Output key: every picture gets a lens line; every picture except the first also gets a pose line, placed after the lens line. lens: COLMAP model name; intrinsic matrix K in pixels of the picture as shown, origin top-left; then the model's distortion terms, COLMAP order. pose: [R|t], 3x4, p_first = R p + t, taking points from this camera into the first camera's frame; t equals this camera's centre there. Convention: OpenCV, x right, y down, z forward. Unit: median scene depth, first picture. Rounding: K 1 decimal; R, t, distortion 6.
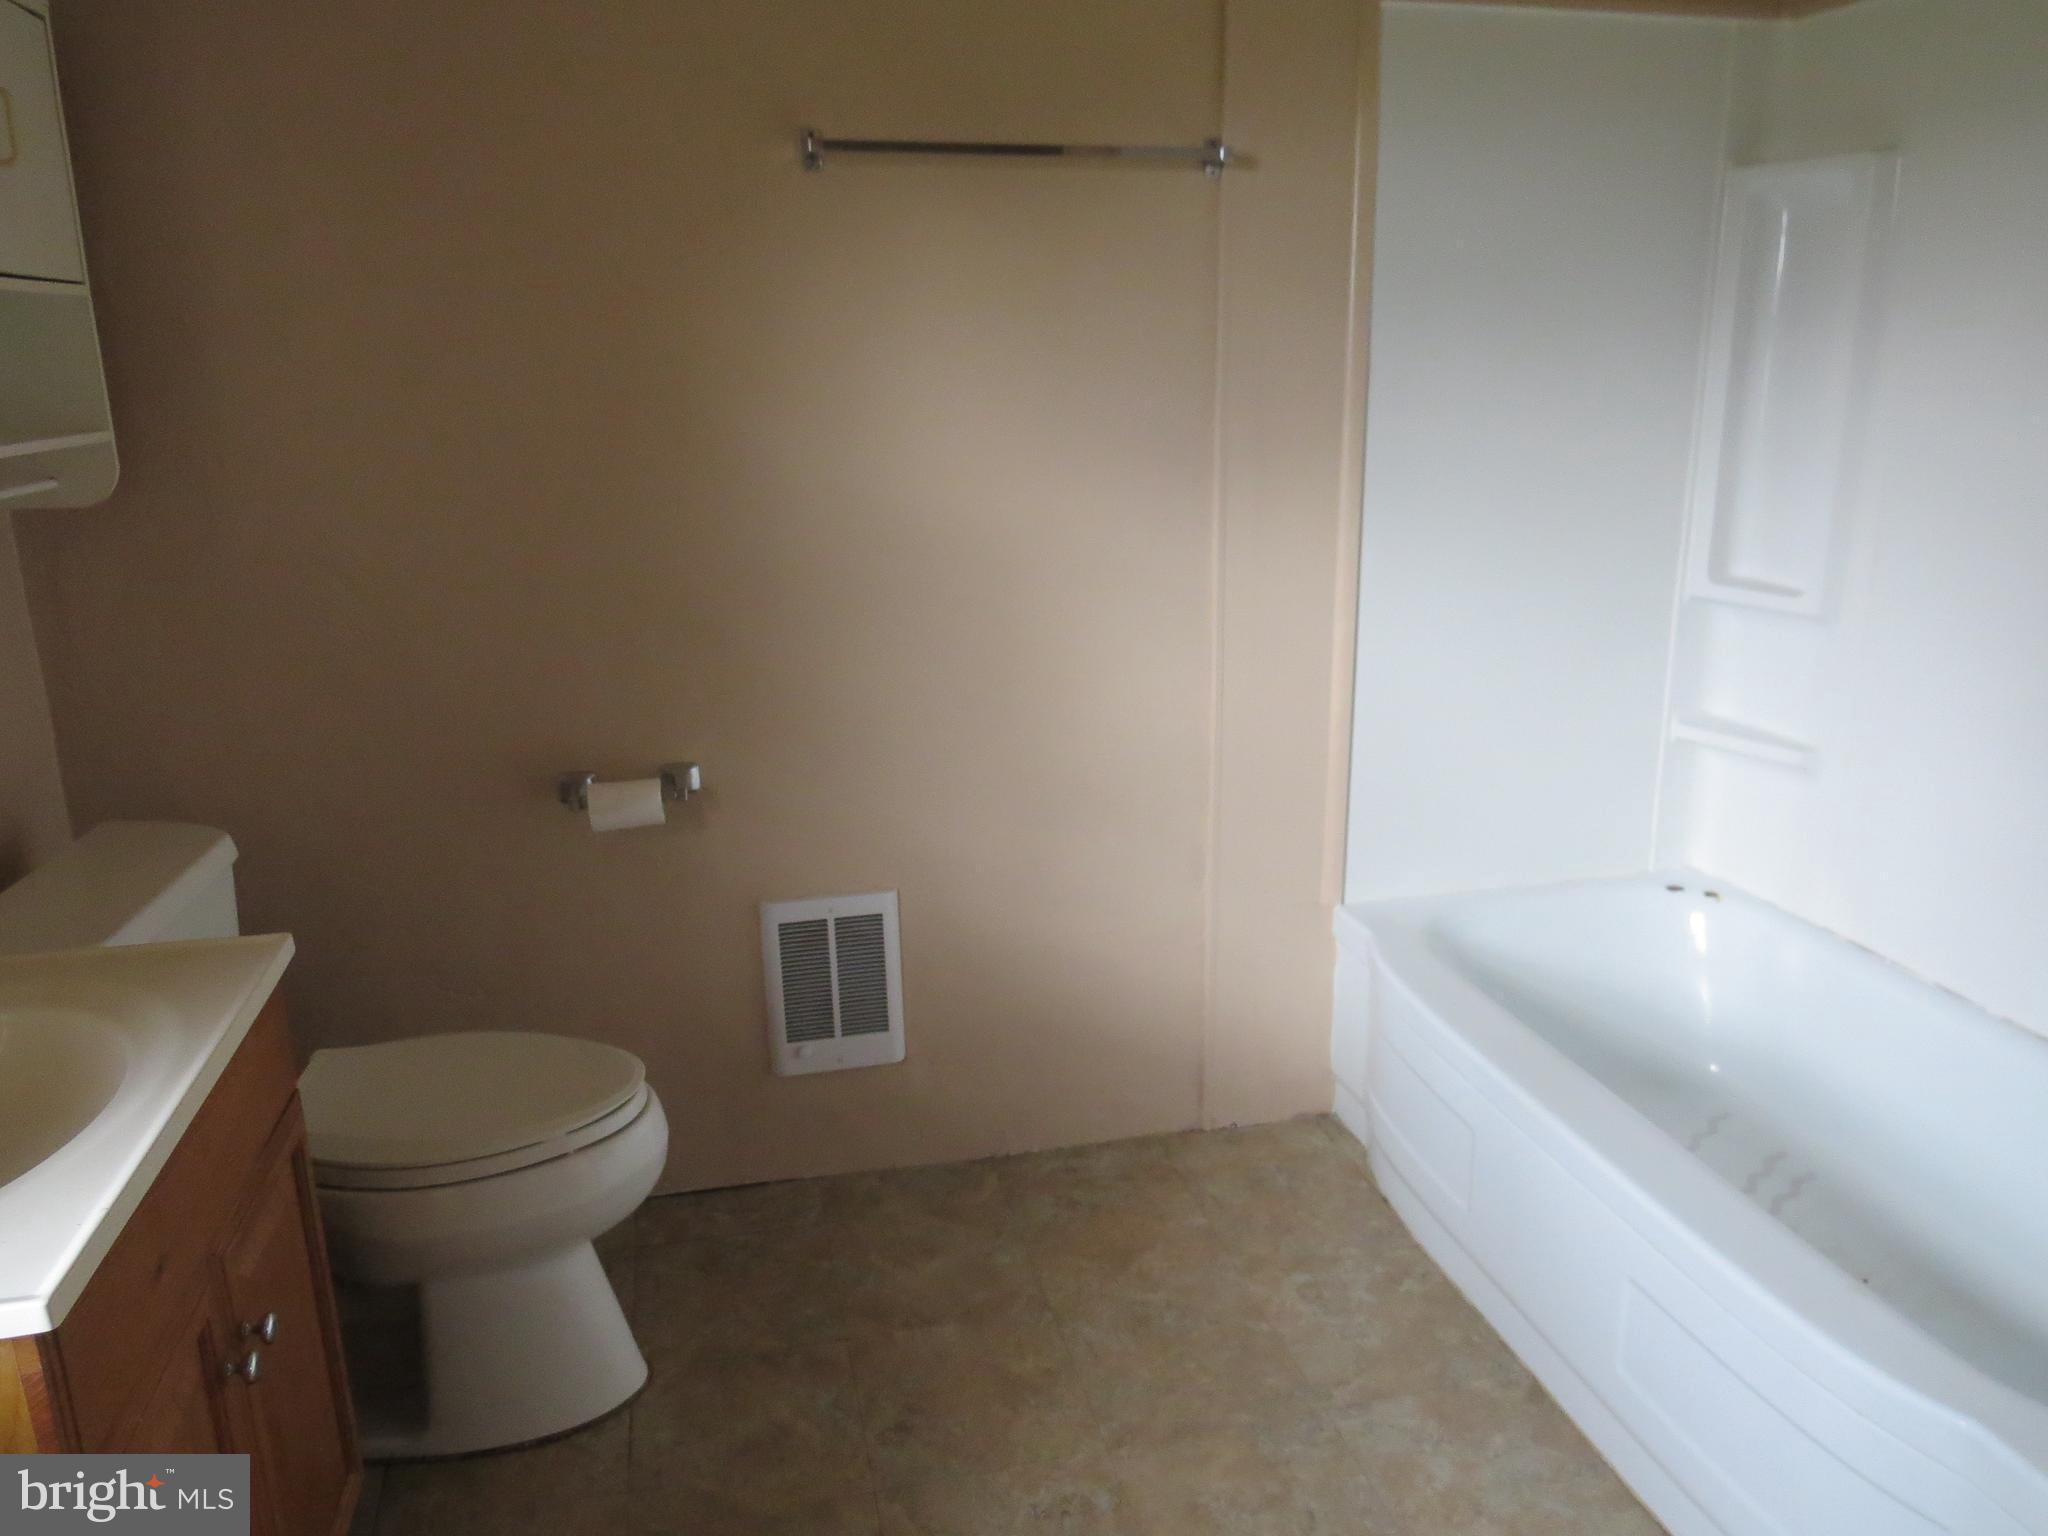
lens RADIAL K [[1460.2, 0, 1023.4], [0, 1460.2, 768.6], [0, 0, 1]] dist [-0.020394, -0.005579]
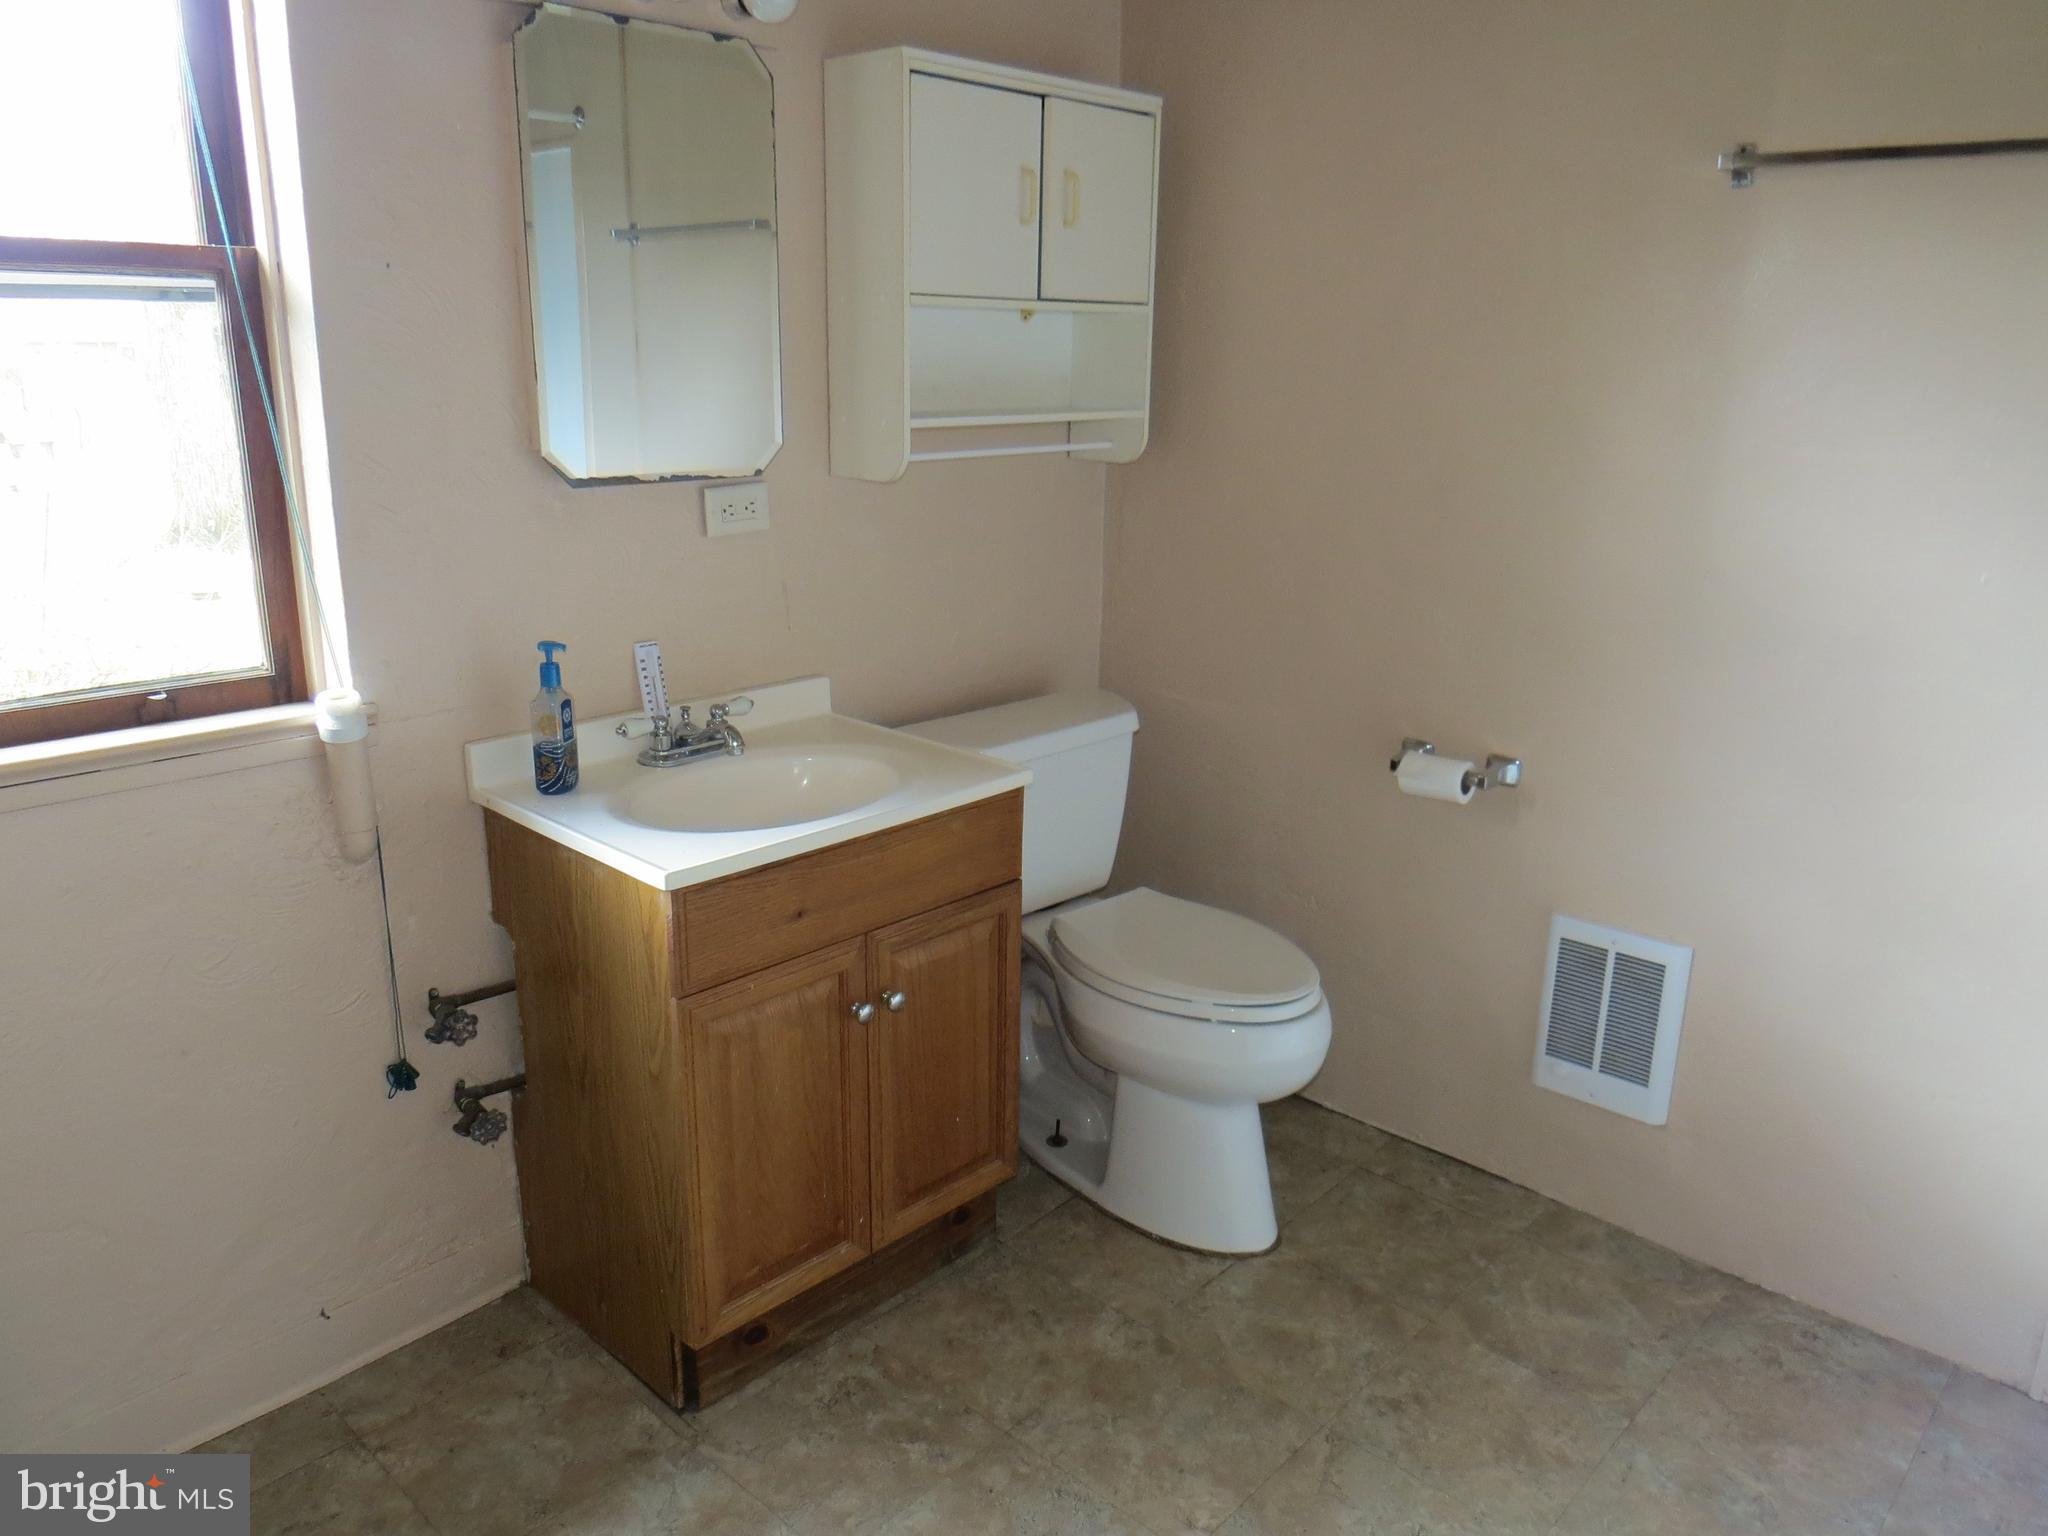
lens RADIAL K [[1460.2, 0, 1022.2], [0, 1460.2, 767.4], [0, 0, 1]] dist [-0.020394, -0.005579]
pose [[0.556168, 0.247423, -0.793384, 0.407324], [-0.245825, 0.960913, 0.127342, -0.043810], [0.793881, 0.124210, 0.595252, 0.095572]]
